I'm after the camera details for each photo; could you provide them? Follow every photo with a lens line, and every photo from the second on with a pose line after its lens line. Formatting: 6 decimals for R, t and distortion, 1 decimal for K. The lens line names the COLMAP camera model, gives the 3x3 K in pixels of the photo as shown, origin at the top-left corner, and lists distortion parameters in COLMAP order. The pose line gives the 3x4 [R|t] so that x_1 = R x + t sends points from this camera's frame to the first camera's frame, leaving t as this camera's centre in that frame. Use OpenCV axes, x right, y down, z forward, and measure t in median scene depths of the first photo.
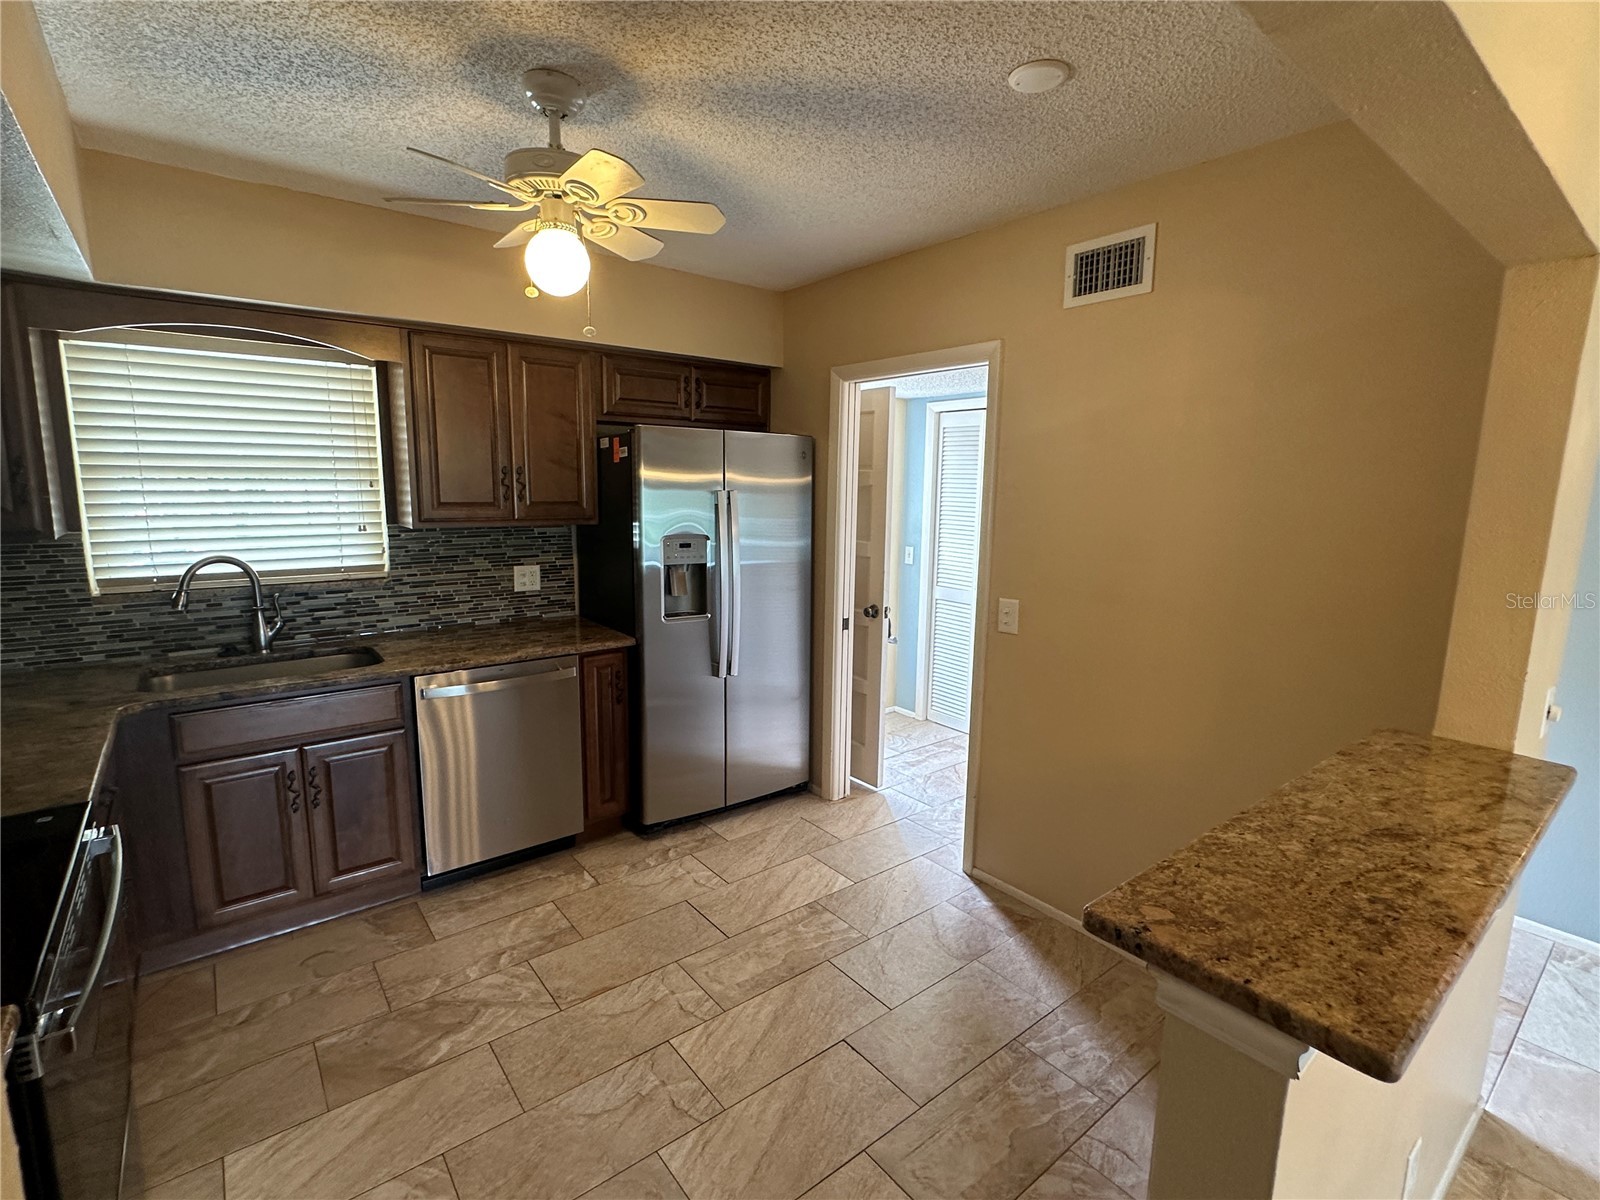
lens RADIAL K [[750.9, 0, 795.0], [0, 750.9, 597.9], [0, 0, 1]] dist [-0.004810, 0.001915]
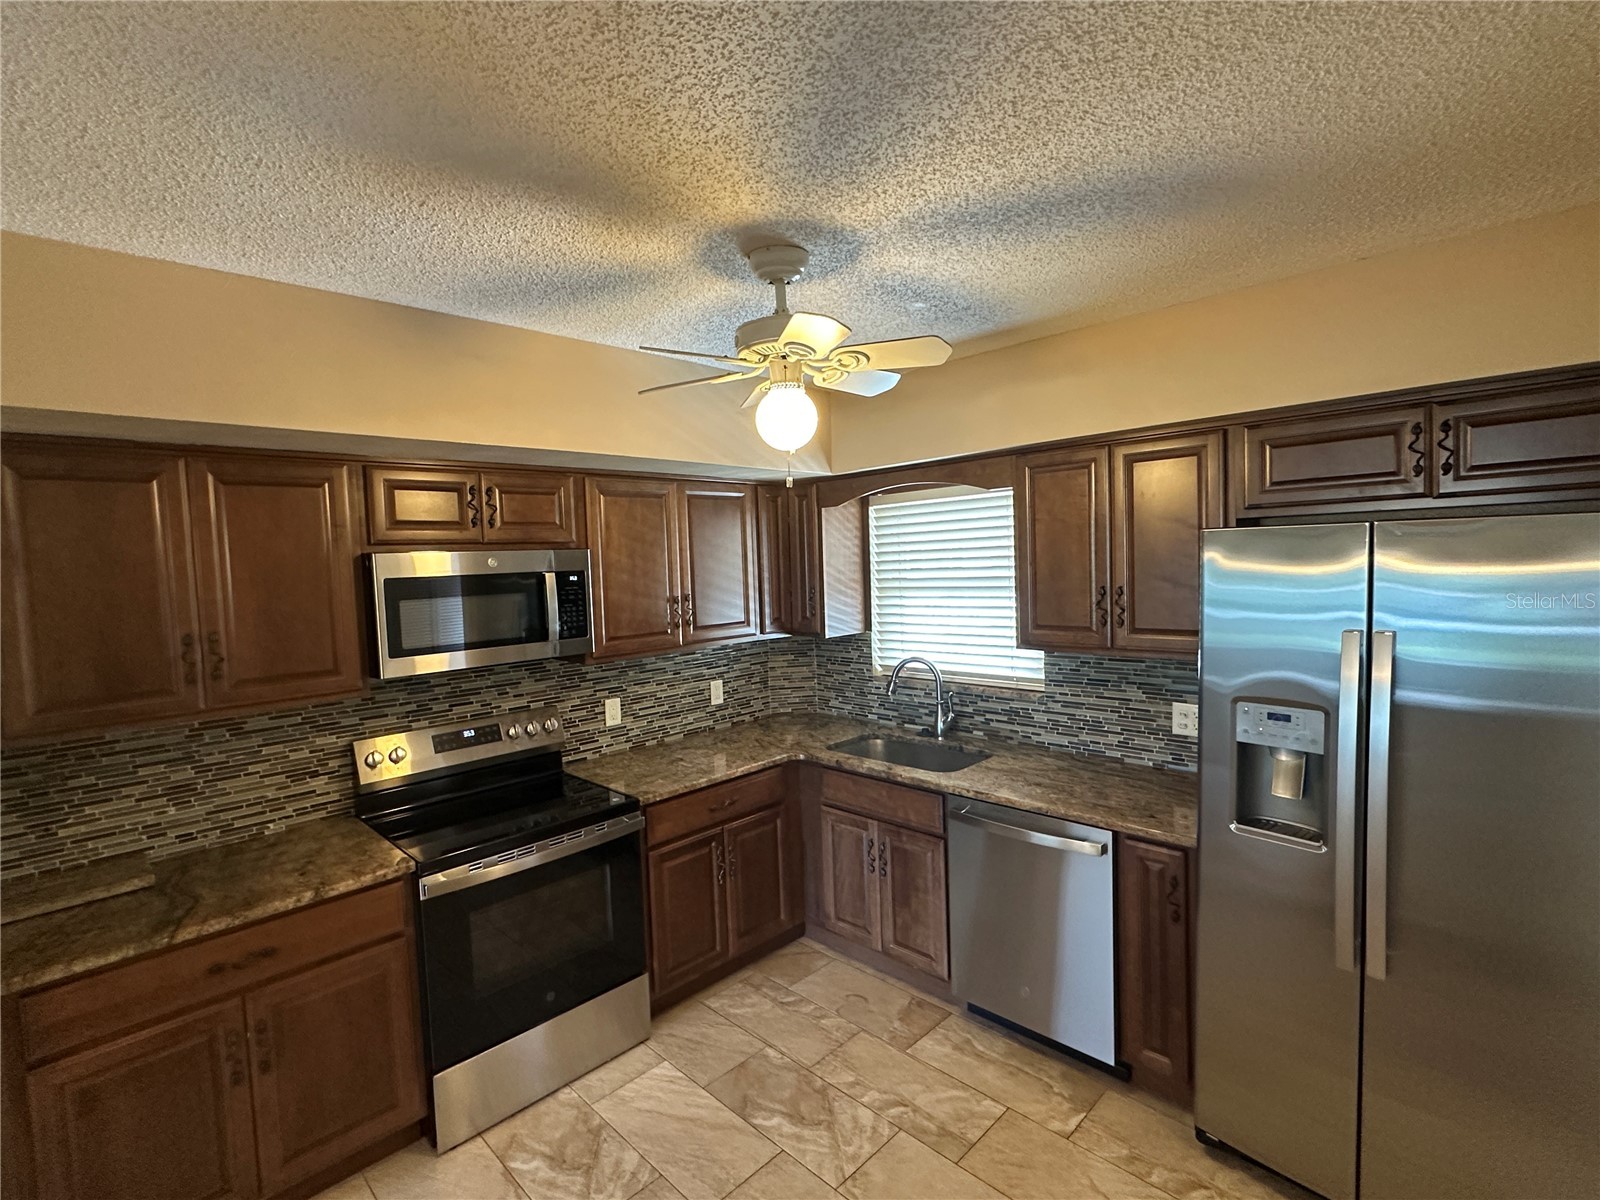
lens RADIAL K [[750.9, 0, 802.0], [0, 750.9, 598.9], [0, 0, 1]] dist [-0.004810, 0.001915]
pose [[0.118235, 0.033368, -0.992425, 0.485498], [-0.115456, 0.993119, 0.019636, -0.158014], [0.986251, 0.112259, 0.121273, 0.641152]]
